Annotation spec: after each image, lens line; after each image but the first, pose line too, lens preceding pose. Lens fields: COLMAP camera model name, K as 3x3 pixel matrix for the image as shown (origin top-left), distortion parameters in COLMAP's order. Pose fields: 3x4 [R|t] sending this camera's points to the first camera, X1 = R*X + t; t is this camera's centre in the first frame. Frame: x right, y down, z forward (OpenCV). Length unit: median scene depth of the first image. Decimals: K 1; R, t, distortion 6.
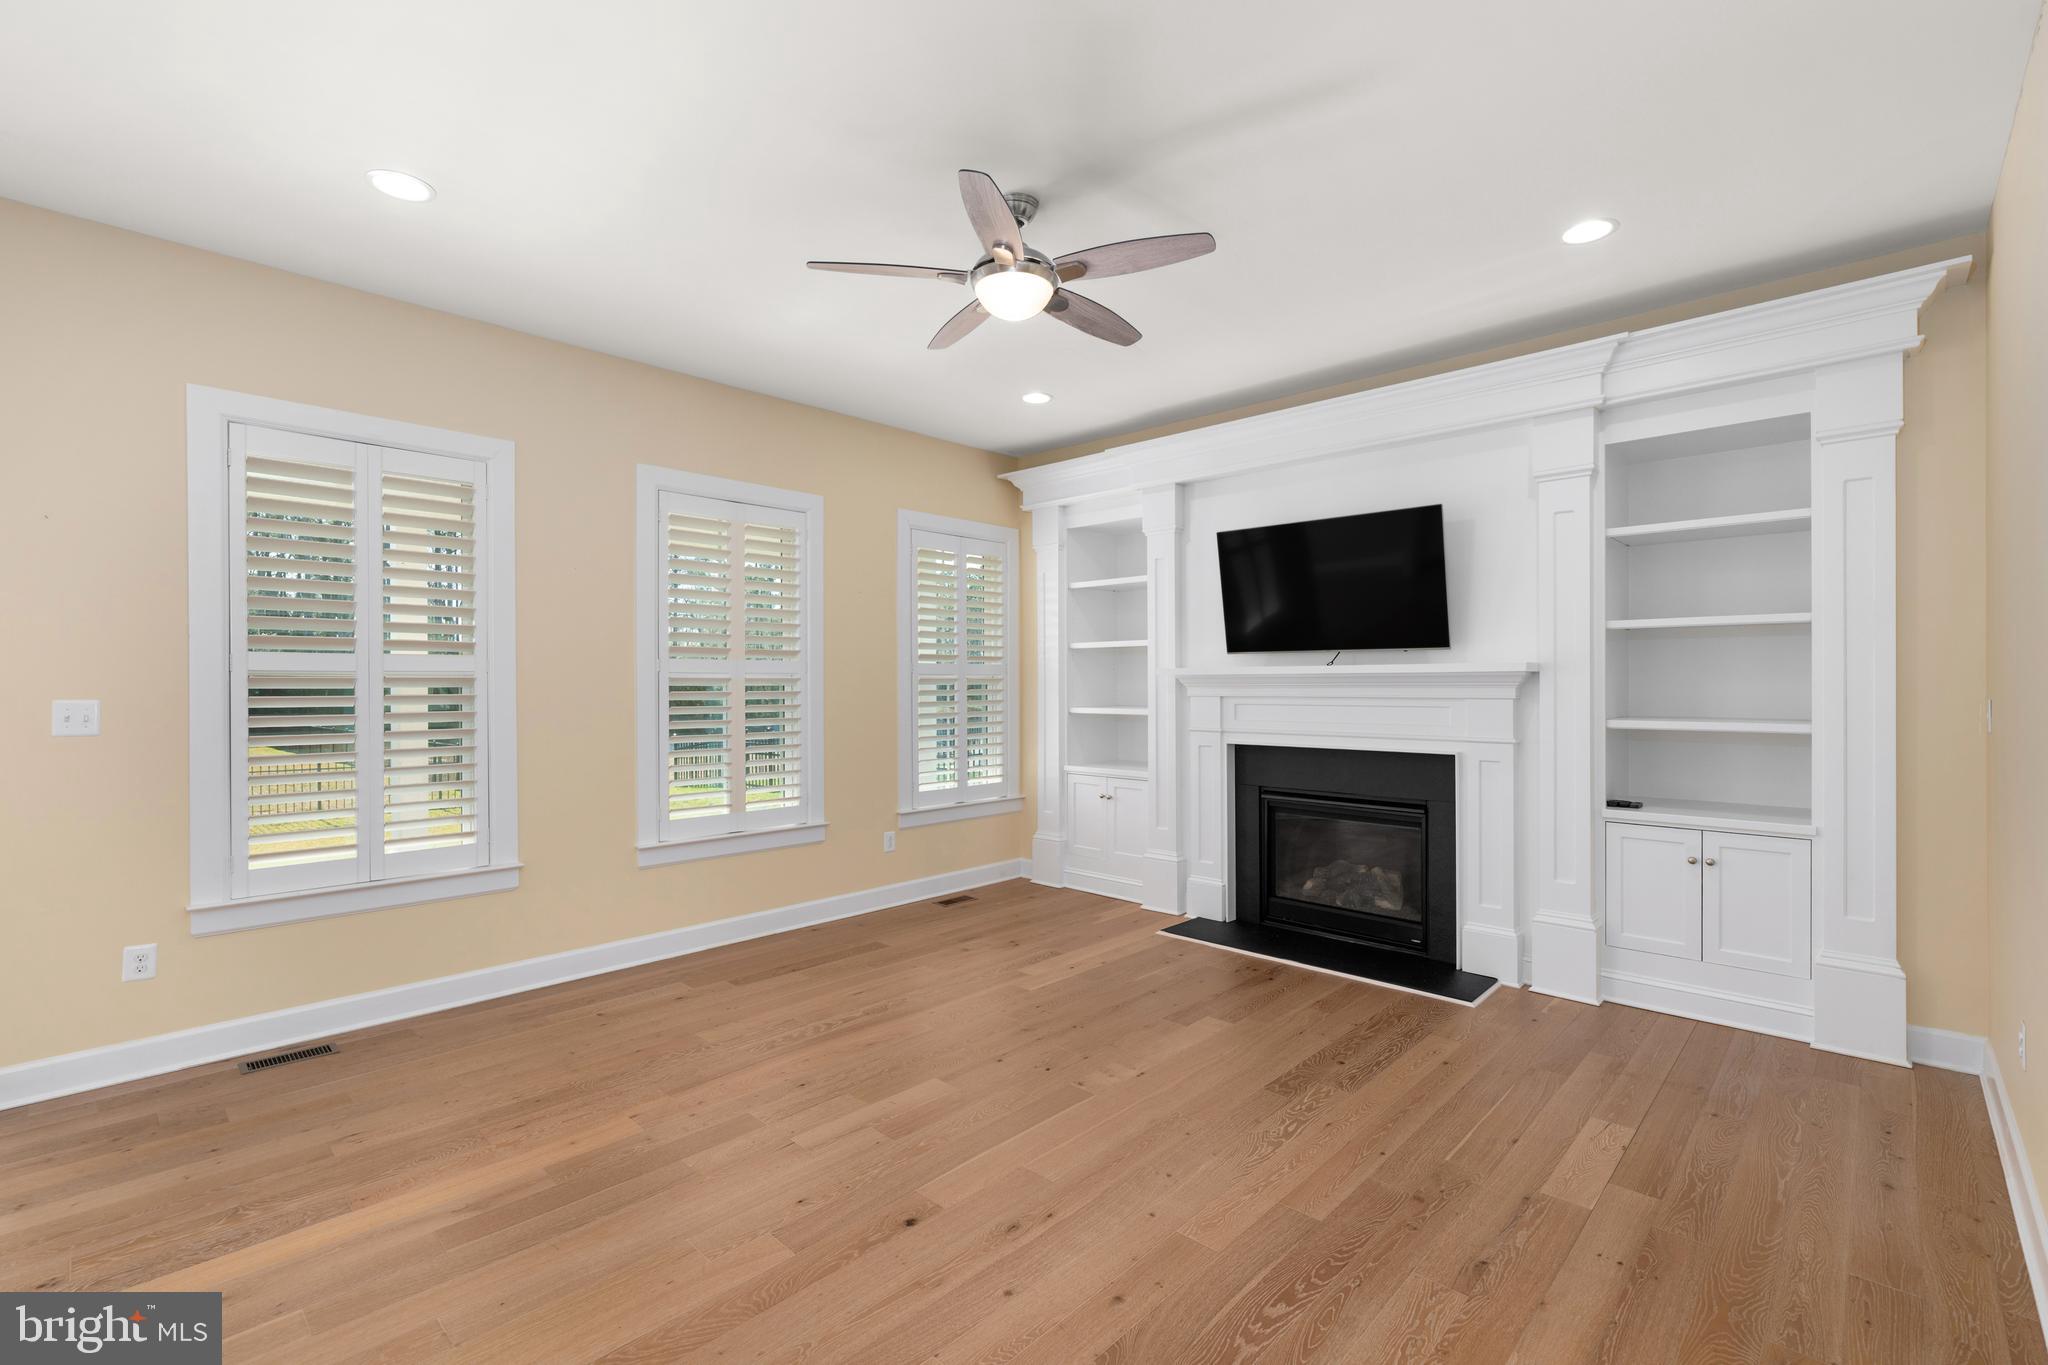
lens RADIAL K [[896.5, 0, 1023.4], [0, 896.5, 689.0], [0, 0, 1]] dist [0.003142, 0.000018]
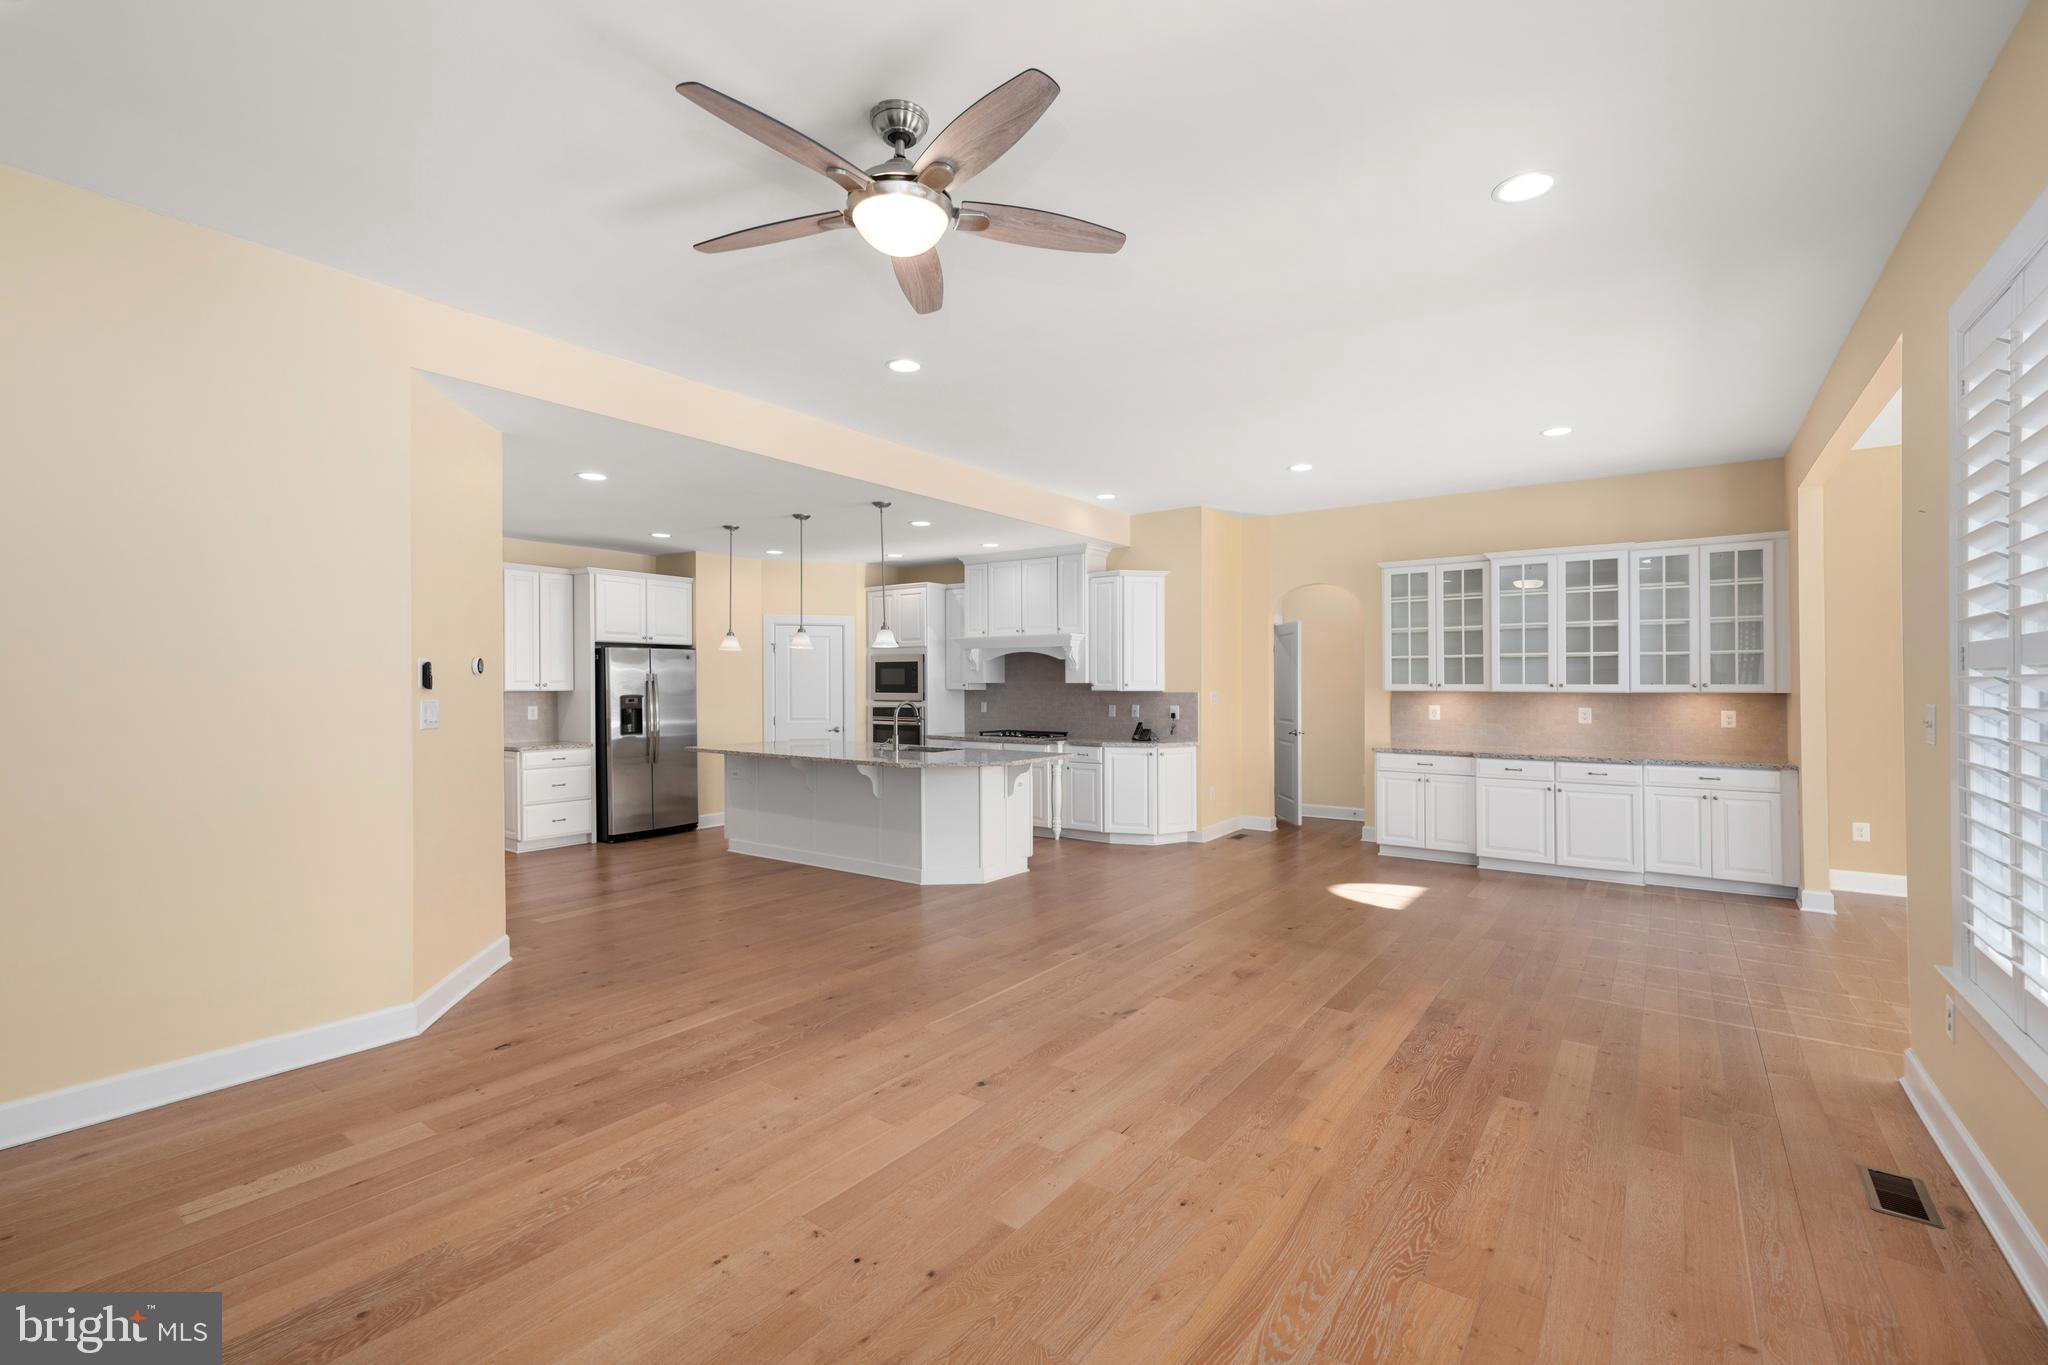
lens RADIAL K [[896.5, 0, 1004.3], [0, 896.5, 678.2], [0, 0, 1]] dist [0.003142, 0.000018]
pose [[-0.993753, -0.001390, -0.111594, -0.007656], [-0.001048, 0.999995, -0.003124, -0.011206], [0.111598, -0.002988, -0.993749, 2.170105]]
